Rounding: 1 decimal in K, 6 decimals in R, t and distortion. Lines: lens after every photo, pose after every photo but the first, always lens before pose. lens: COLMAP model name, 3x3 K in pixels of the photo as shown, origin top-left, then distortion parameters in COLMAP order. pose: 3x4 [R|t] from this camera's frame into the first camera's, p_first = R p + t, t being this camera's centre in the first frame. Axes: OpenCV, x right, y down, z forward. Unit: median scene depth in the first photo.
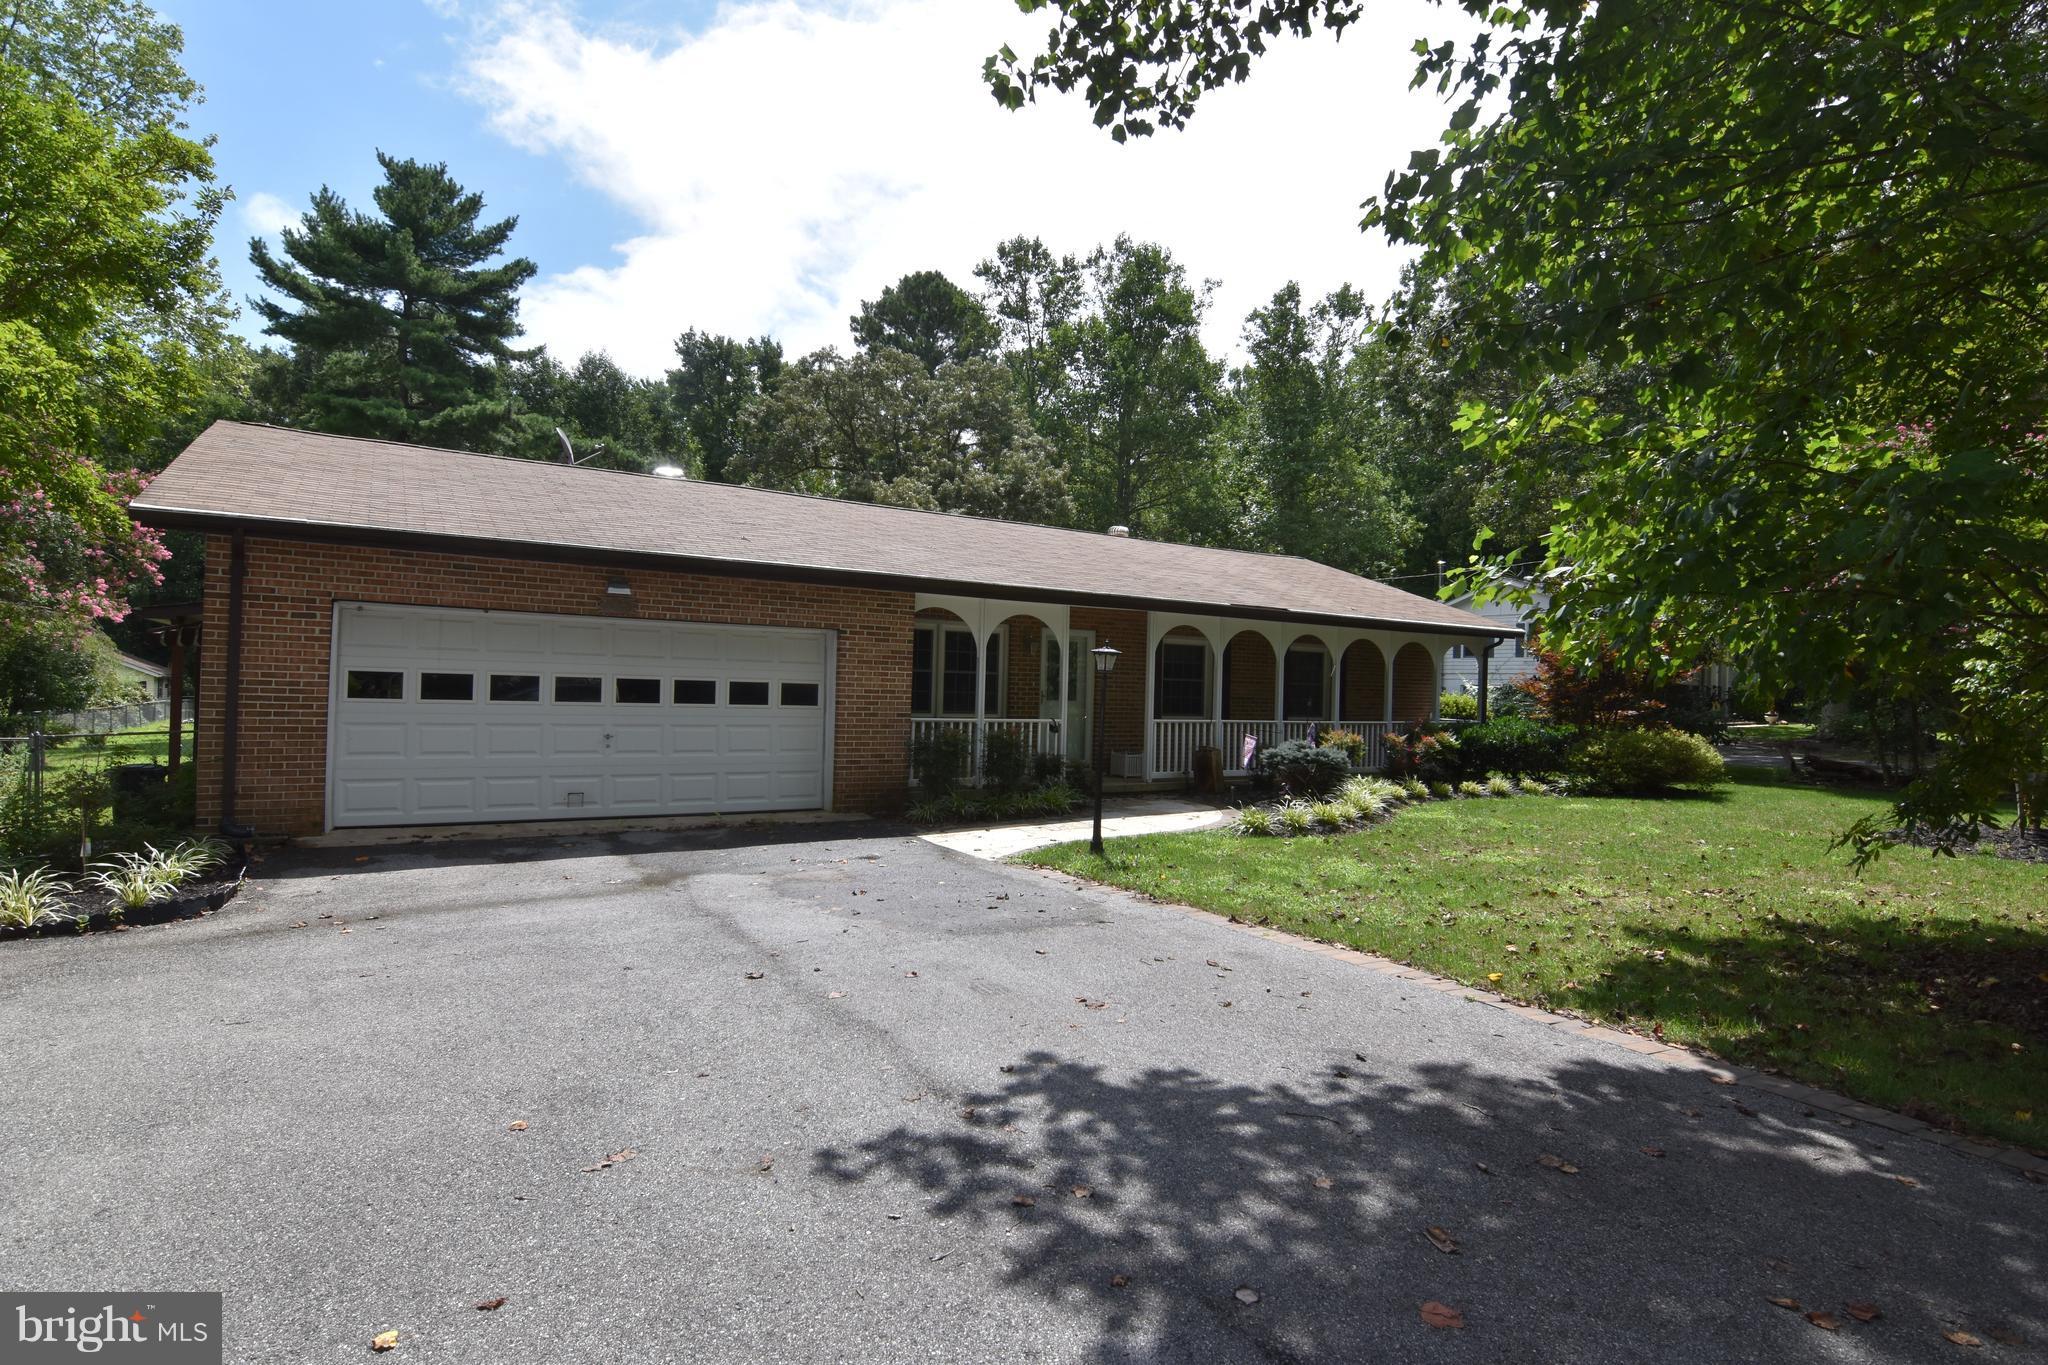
lens RADIAL K [[996.6, 0, 1033.1], [0, 996.6, 684.2], [0, 0, 1]] dist [-0.001176, -0.010014]
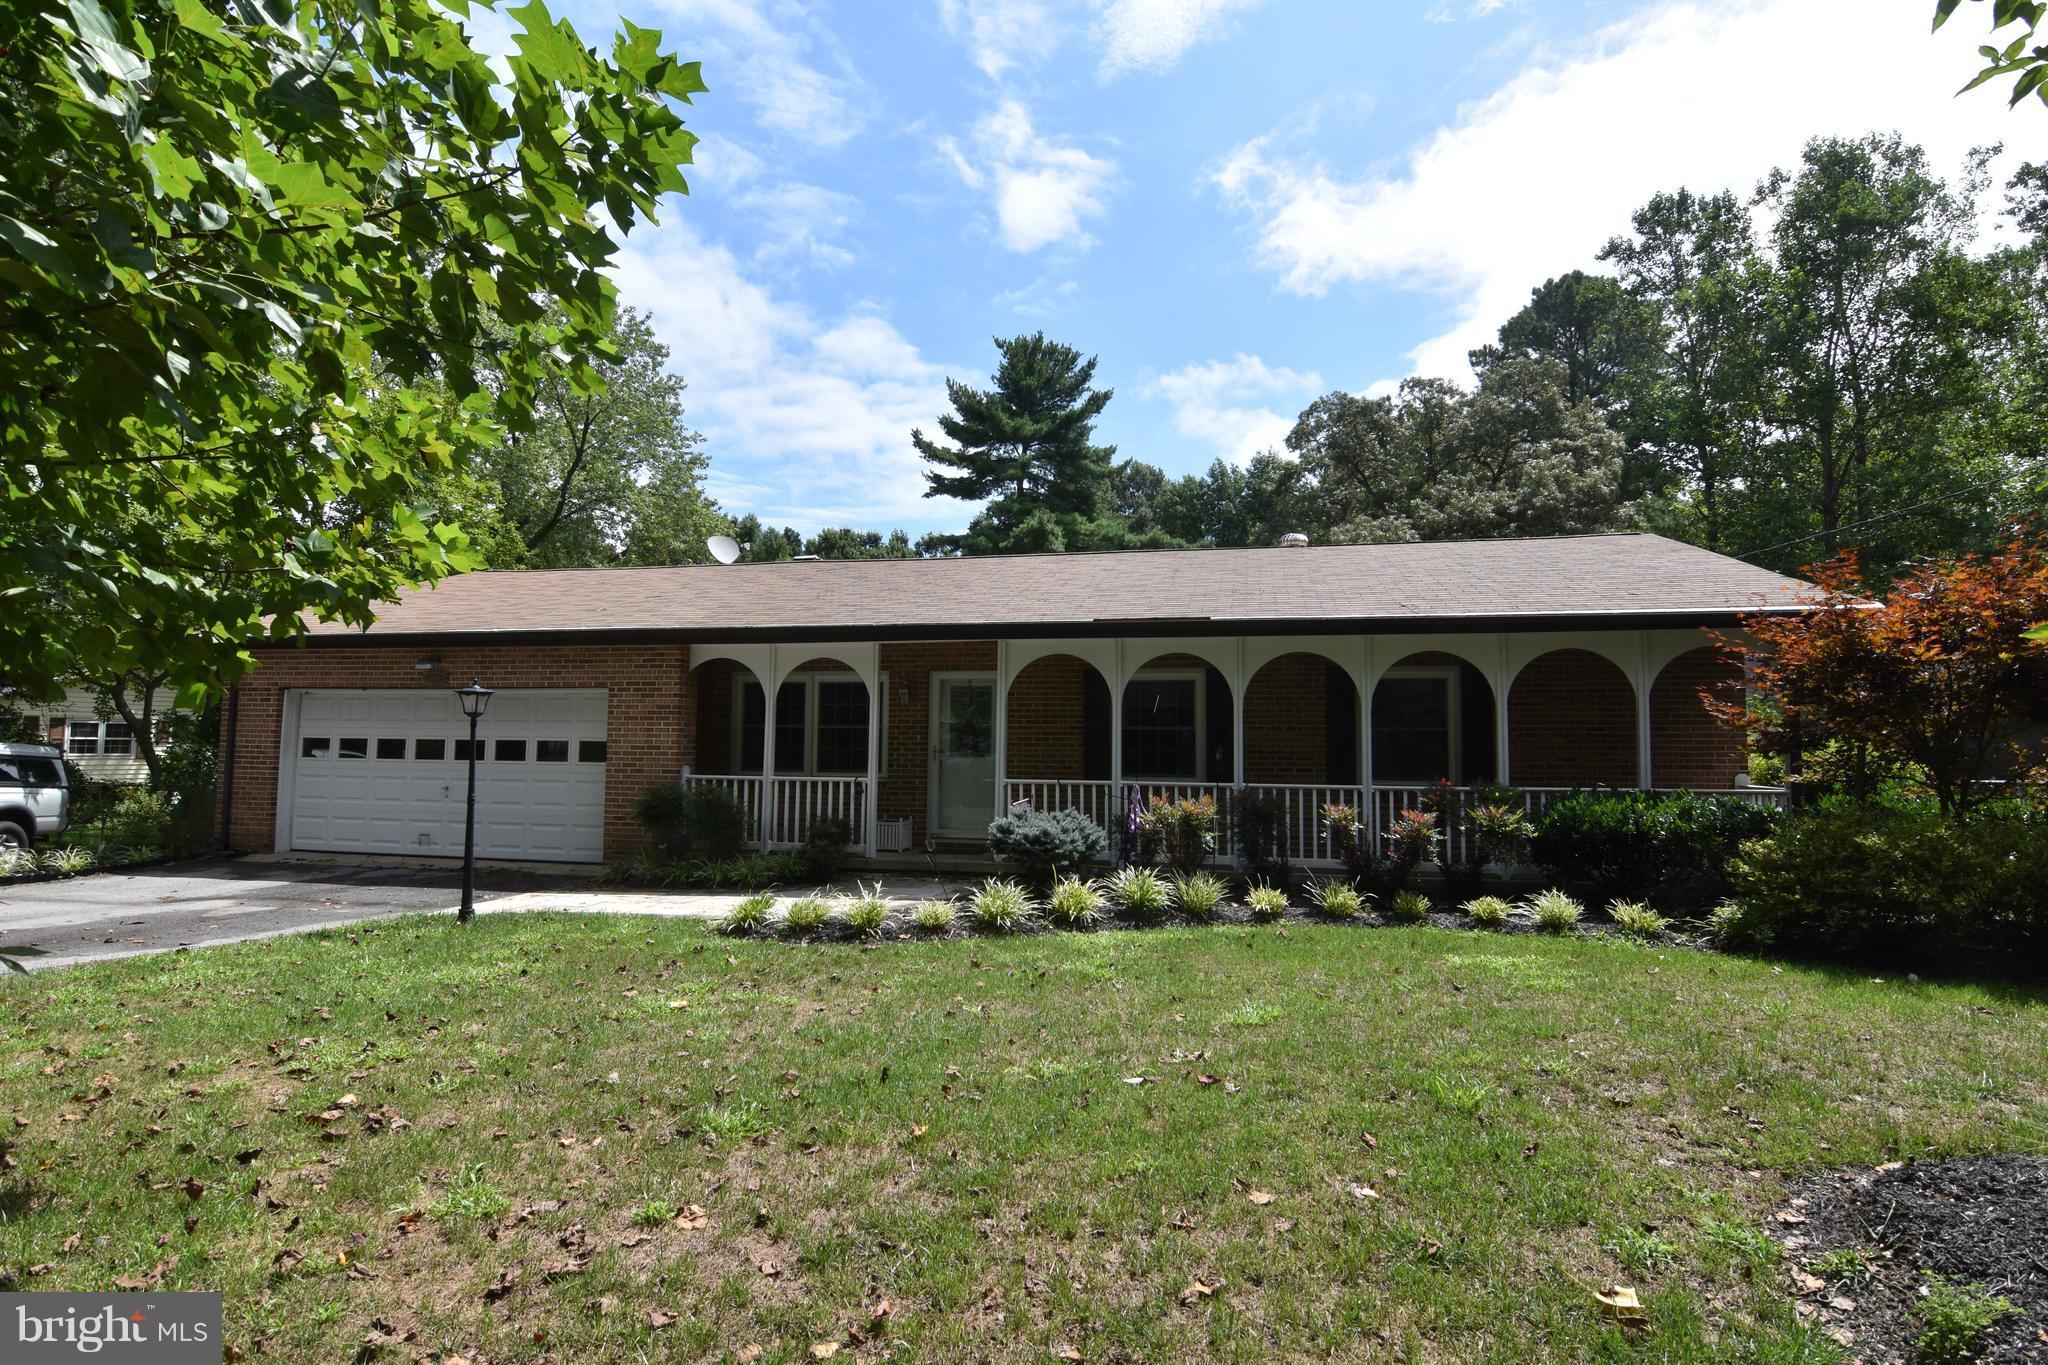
lens RADIAL K [[969.3, 0, 1024.0], [0, 969.3, 682.5], [0, 0, 1]] dist [0.001492, -0.023459]
pose [[0.720568, -0.066786, -0.690160, 0.624477], [0.014949, 0.996615, -0.080834, 0.021073], [0.693223, 0.047929, 0.719128, 0.448779]]
